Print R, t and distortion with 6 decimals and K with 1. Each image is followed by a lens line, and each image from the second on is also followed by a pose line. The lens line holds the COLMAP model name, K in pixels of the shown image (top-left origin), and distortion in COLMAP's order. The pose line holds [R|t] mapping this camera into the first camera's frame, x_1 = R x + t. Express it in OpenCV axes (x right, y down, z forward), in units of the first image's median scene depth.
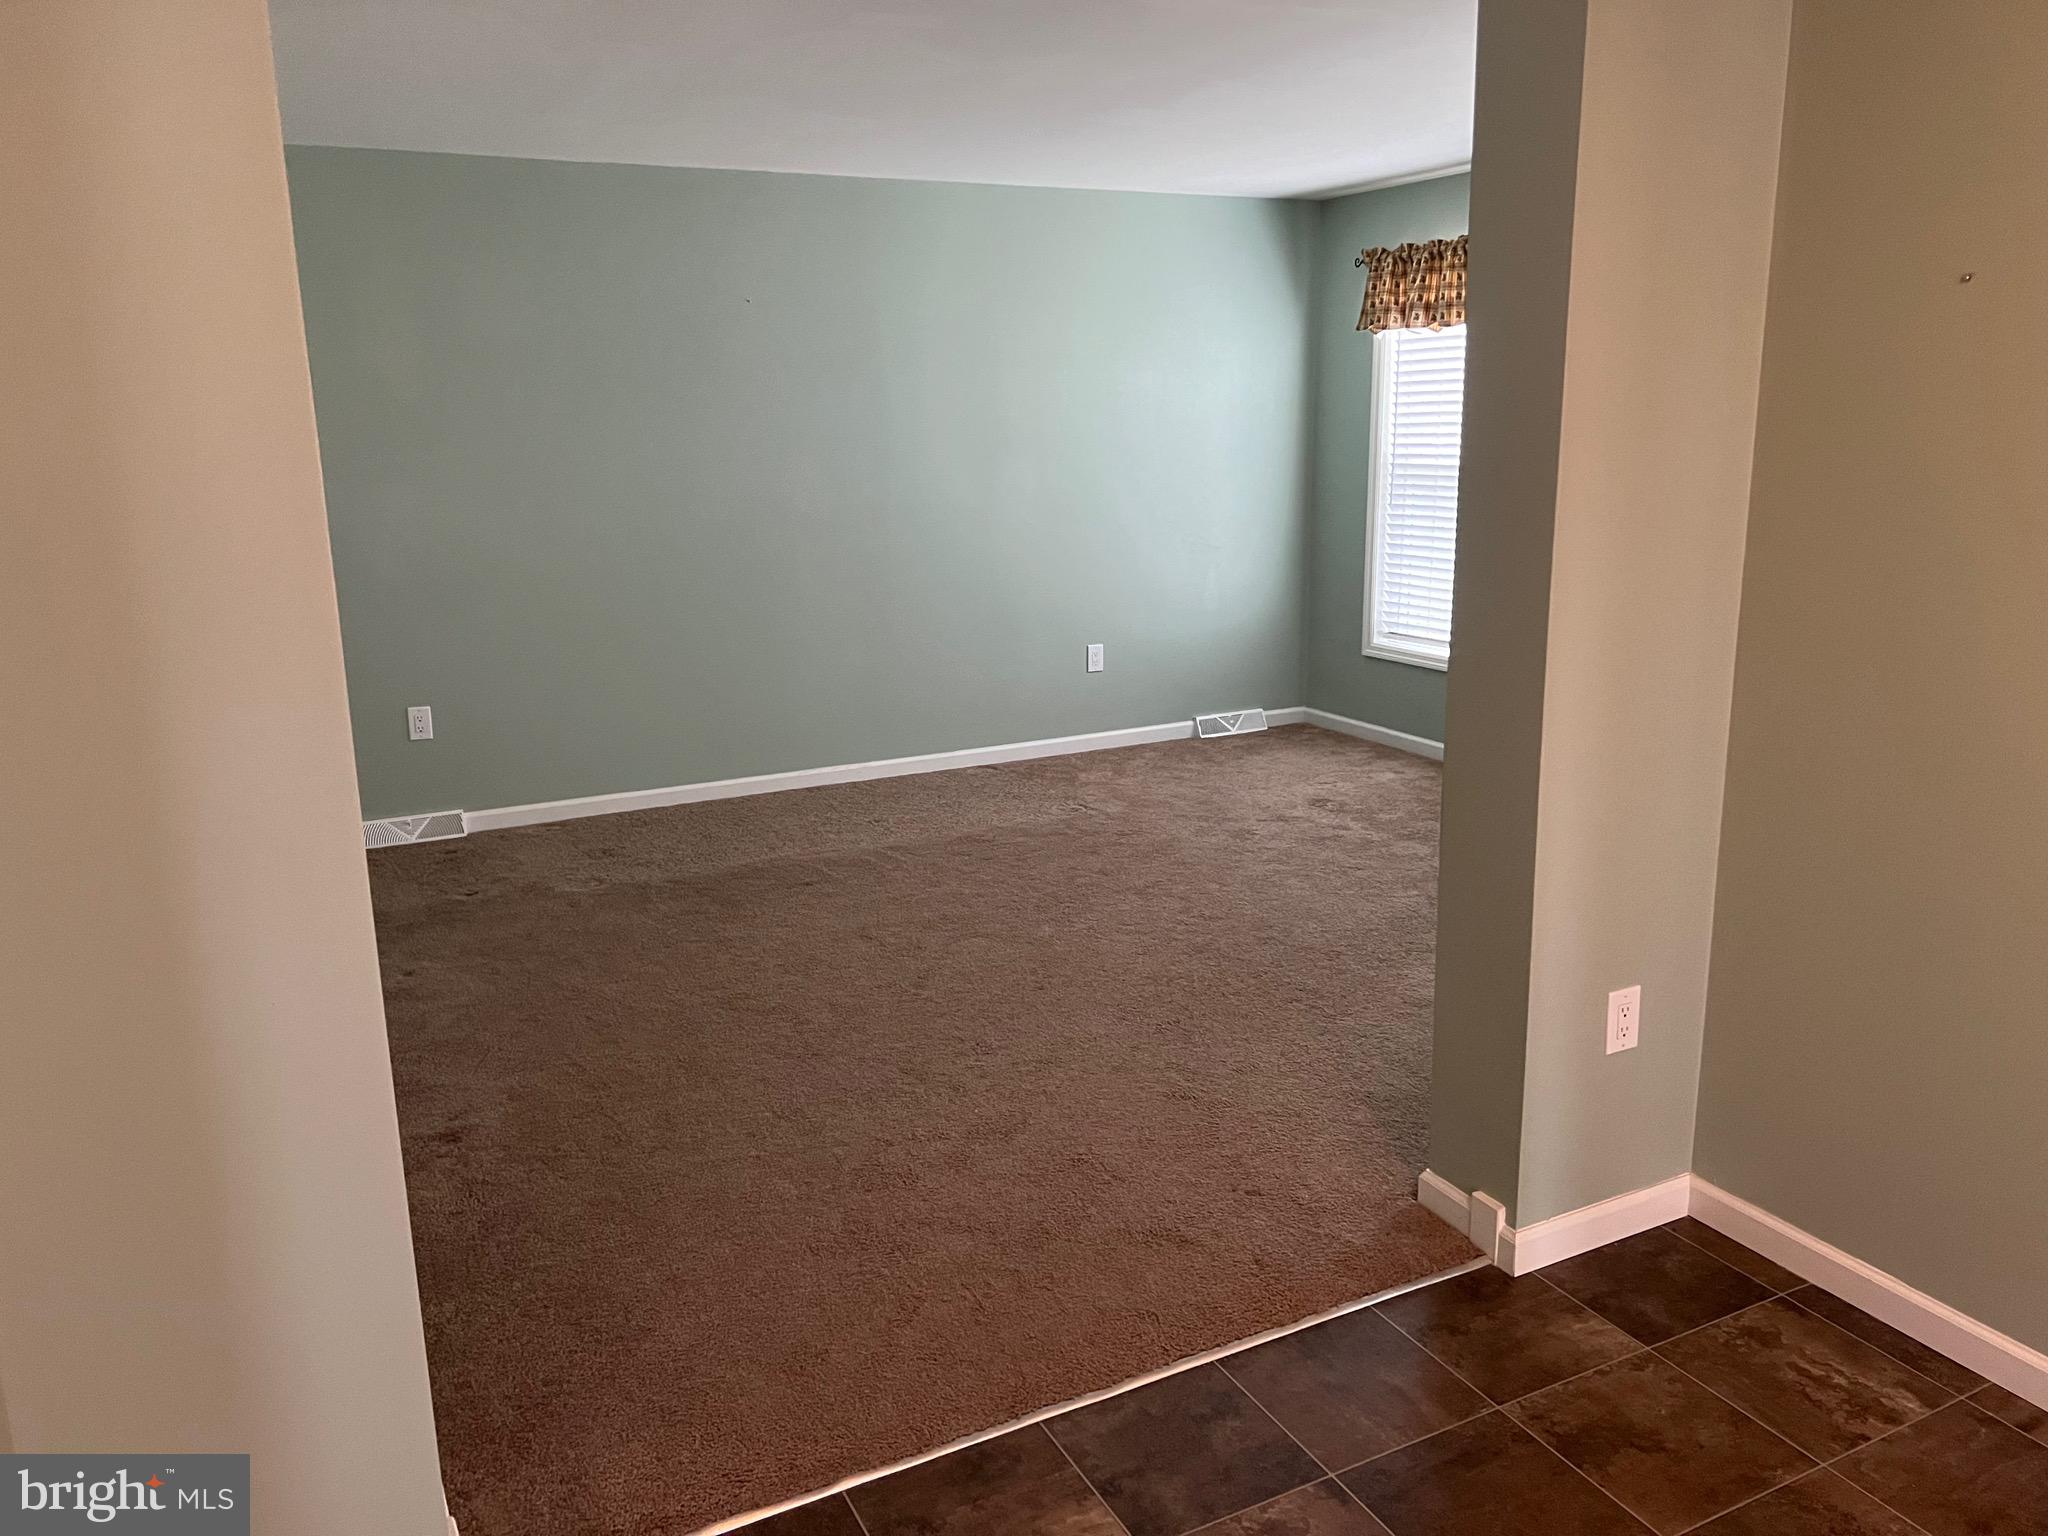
lens RADIAL K [[1539.3, 0, 1019.5], [0, 1539.3, 758.5], [0, 0, 1]] dist [0.051803, -0.063098]
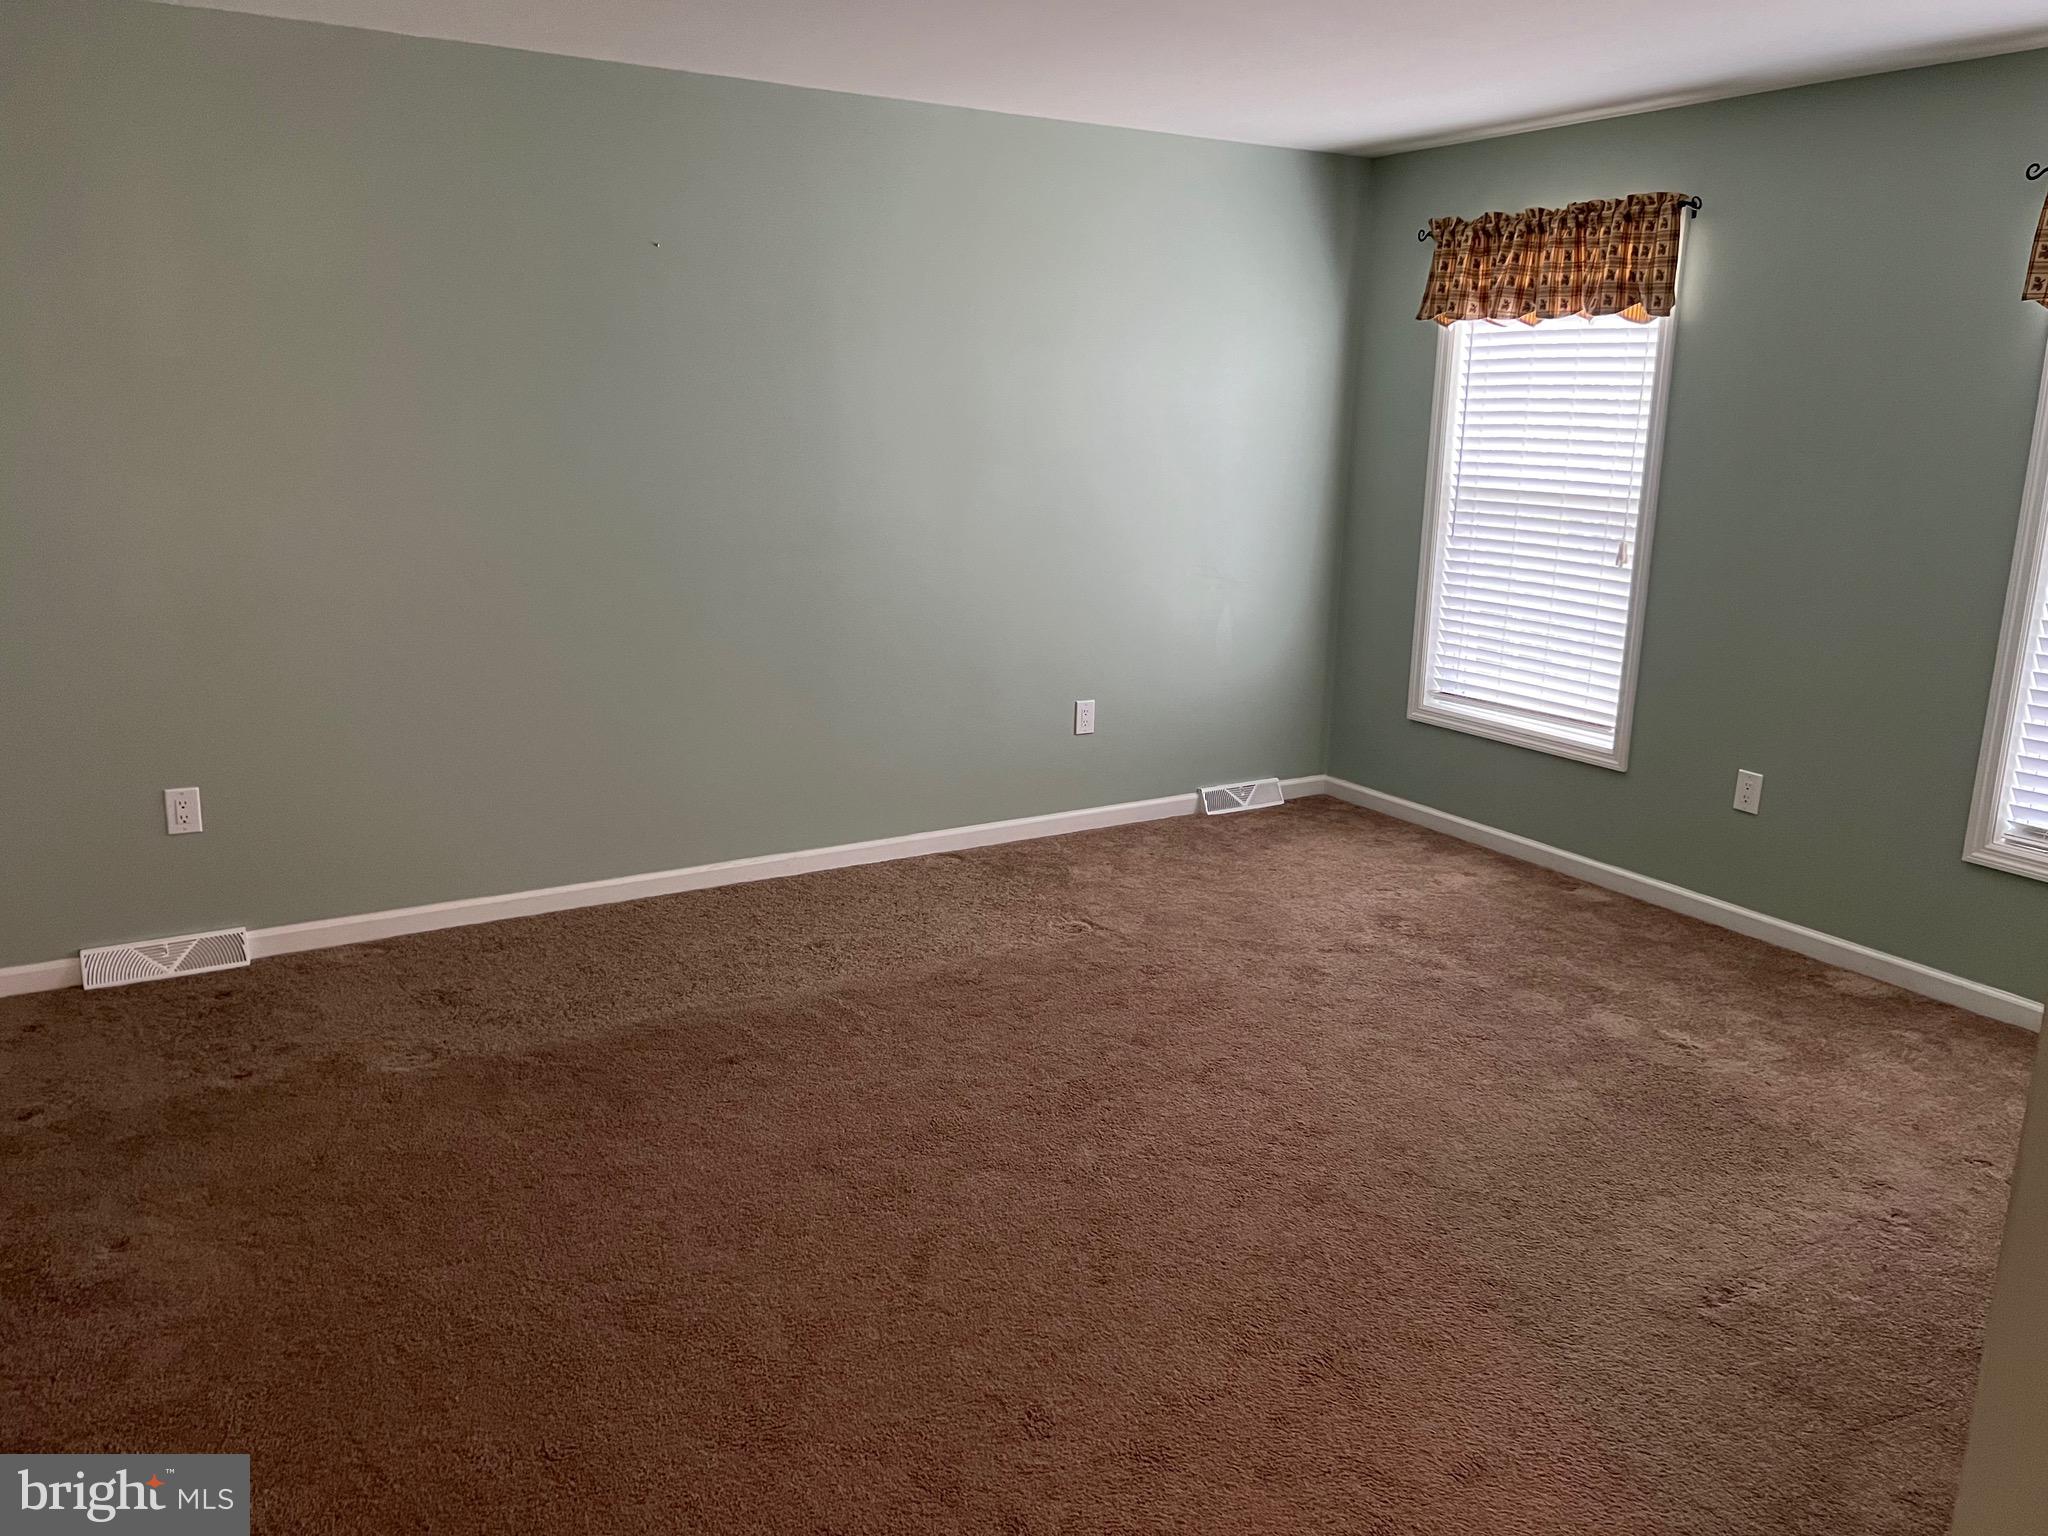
lens RADIAL K [[1539.3, 0, 1035.4], [0, 1539.3, 758.2], [0, 0, 1]] dist [0.051803, -0.063098]
pose [[0.995993, 0.013469, 0.088407, -0.054894], [-0.013941, 0.999892, 0.004730, -0.055973], [-0.088334, -0.005943, 0.996073, 0.240928]]
